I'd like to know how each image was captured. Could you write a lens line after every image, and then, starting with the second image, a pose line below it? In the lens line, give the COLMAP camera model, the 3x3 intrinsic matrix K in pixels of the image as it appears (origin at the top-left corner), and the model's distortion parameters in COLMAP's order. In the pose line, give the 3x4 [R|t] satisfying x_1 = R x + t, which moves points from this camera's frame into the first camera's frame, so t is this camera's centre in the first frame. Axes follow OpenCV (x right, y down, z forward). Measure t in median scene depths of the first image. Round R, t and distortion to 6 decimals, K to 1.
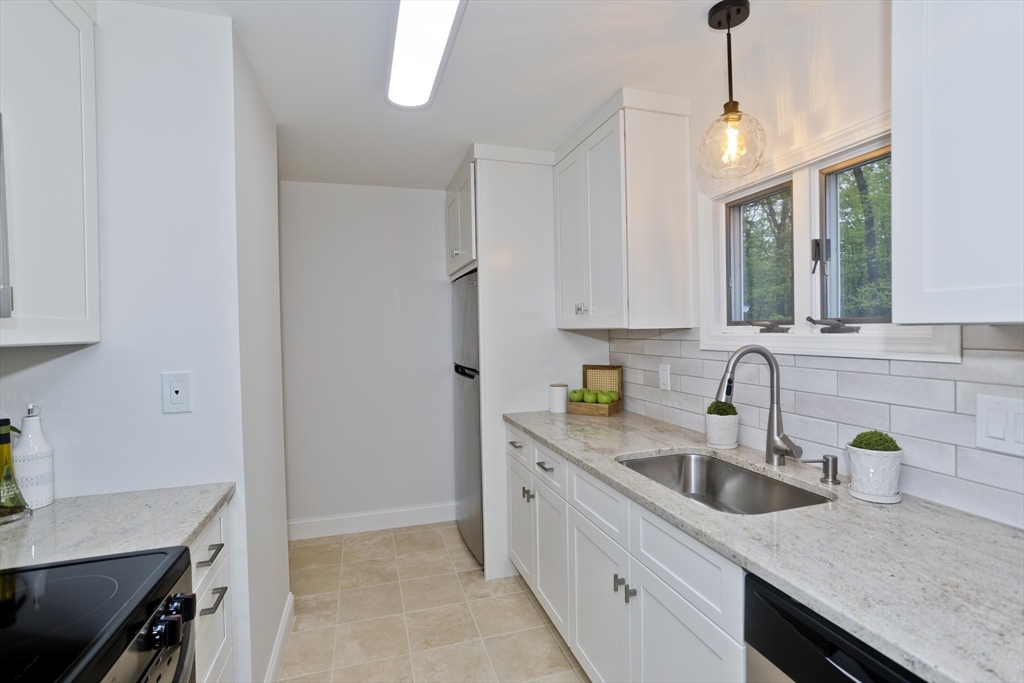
lens RADIAL K [[489.6, 0, 513.6], [0, 489.6, 338.0], [0, 0, 1]] dist [-0.055670, 0.034227]
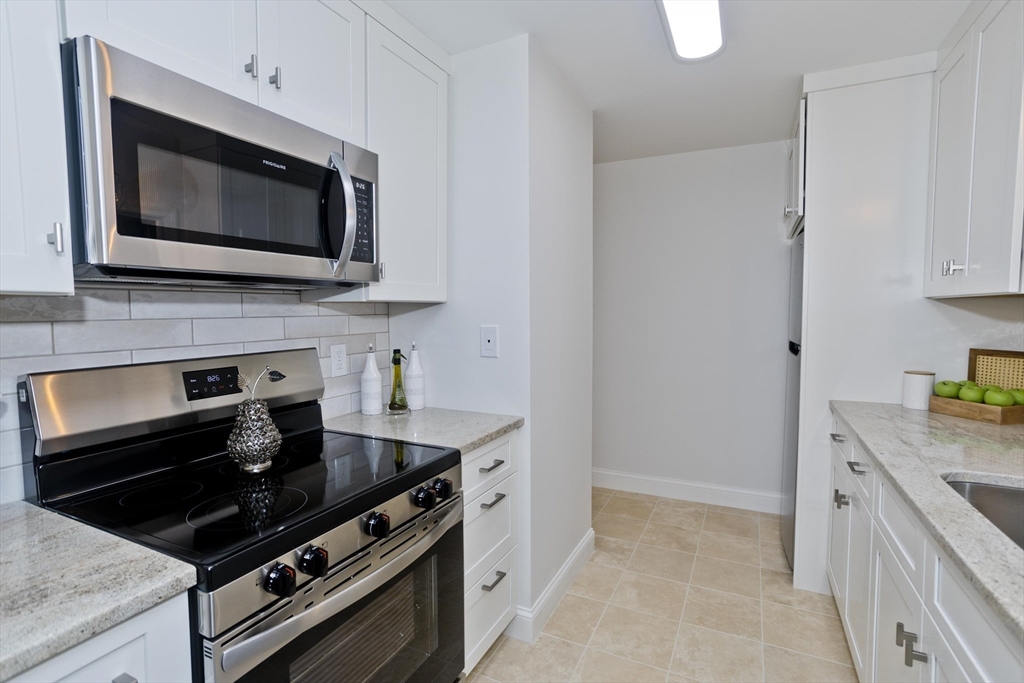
lens RADIAL K [[489.6, 0, 513.6], [0, 489.6, 338.0], [0, 0, 1]] dist [-0.055670, 0.034227]
pose [[0.725912, 0.054554, -0.685620, 0.168029], [-0.020359, 0.998117, 0.057863, 0.016400], [0.687486, -0.028045, 0.725656, 0.049929]]
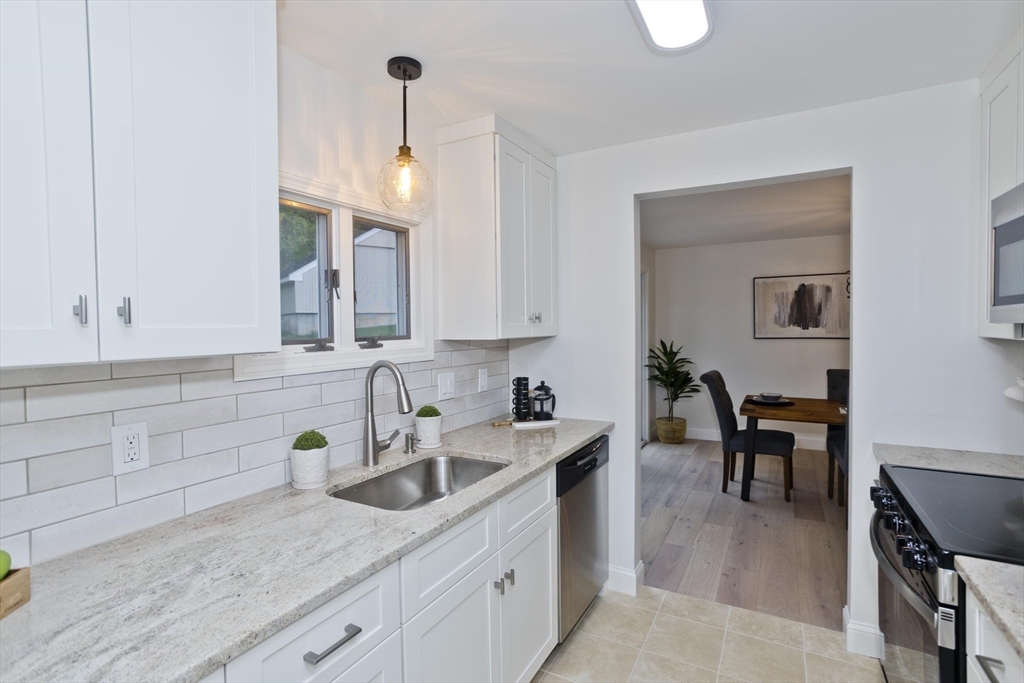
lens RADIAL K [[489.6, 0, 513.6], [0, 489.6, 338.0], [0, 0, 1]] dist [-0.055670, 0.034227]
pose [[-0.689645, 0.008559, 0.724097, -0.370638], [0.038052, 0.998977, 0.024433, -0.037601], [-0.723147, 0.044403, -0.689265, 1.088631]]
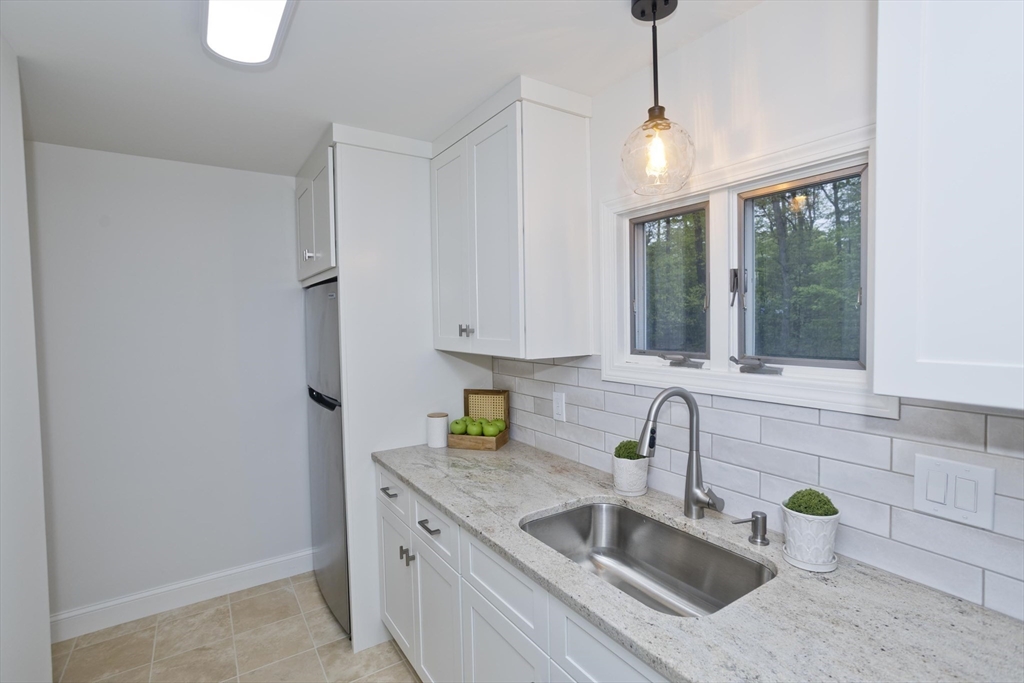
lens RADIAL K [[489.6, 0, 513.6], [0, 489.6, 338.0], [0, 0, 1]] dist [-0.055670, 0.034227]
pose [[0.959710, -0.008739, 0.280858, -0.024251], [0.004229, 0.999852, 0.016661, -0.063667], [-0.280962, -0.014802, 0.959605, 0.161733]]
